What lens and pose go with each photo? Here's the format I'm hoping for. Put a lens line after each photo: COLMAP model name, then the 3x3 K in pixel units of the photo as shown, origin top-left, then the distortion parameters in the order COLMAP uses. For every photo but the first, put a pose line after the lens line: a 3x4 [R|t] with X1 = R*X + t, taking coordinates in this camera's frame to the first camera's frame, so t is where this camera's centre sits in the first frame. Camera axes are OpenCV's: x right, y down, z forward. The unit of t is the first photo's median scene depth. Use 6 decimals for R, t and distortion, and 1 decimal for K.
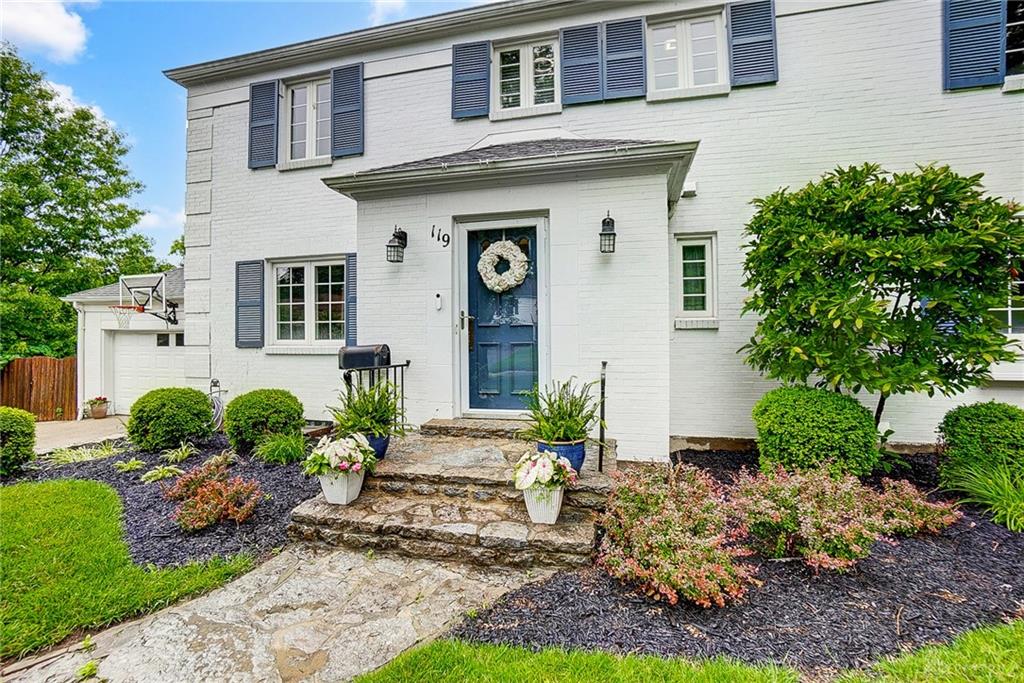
lens RADIAL K [[451.8, 0, 512.9], [0, 451.8, 339.0], [0, 0, 1]] dist [-0.063838, 0.018857]
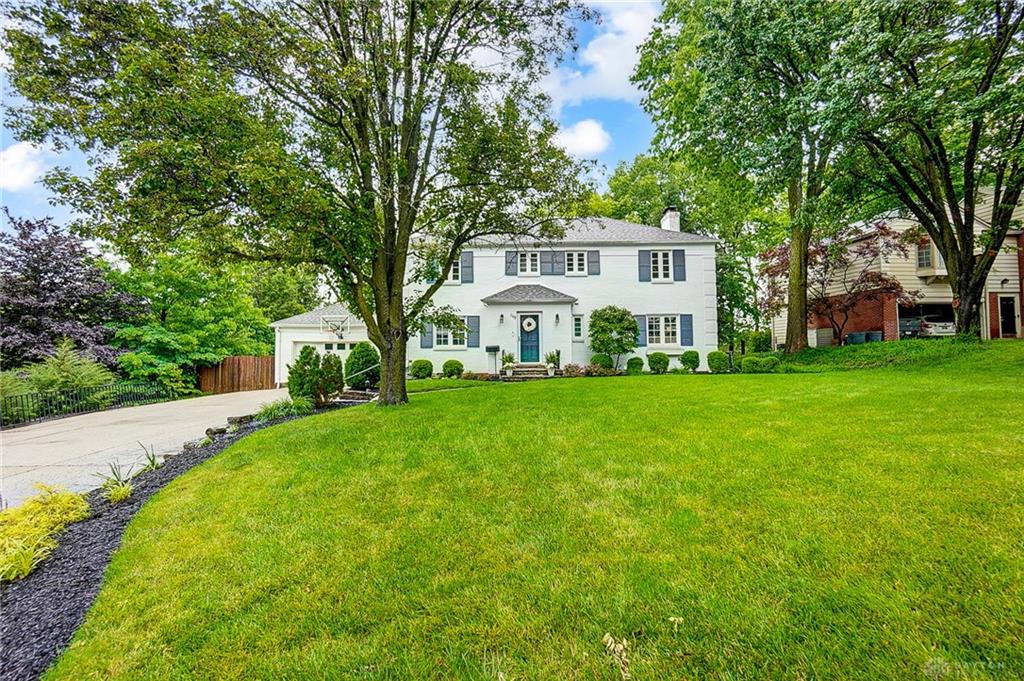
lens RADIAL K [[451.8, 0, 512.9], [0, 451.8, 338.0], [0, 0, 1]] dist [-0.063838, 0.018857]
pose [[0.974062, 0.007528, 0.226157, -0.997072], [0.001515, 0.999207, -0.039787, 0.099545], [-0.226277, 0.039097, 0.973278, -2.611017]]
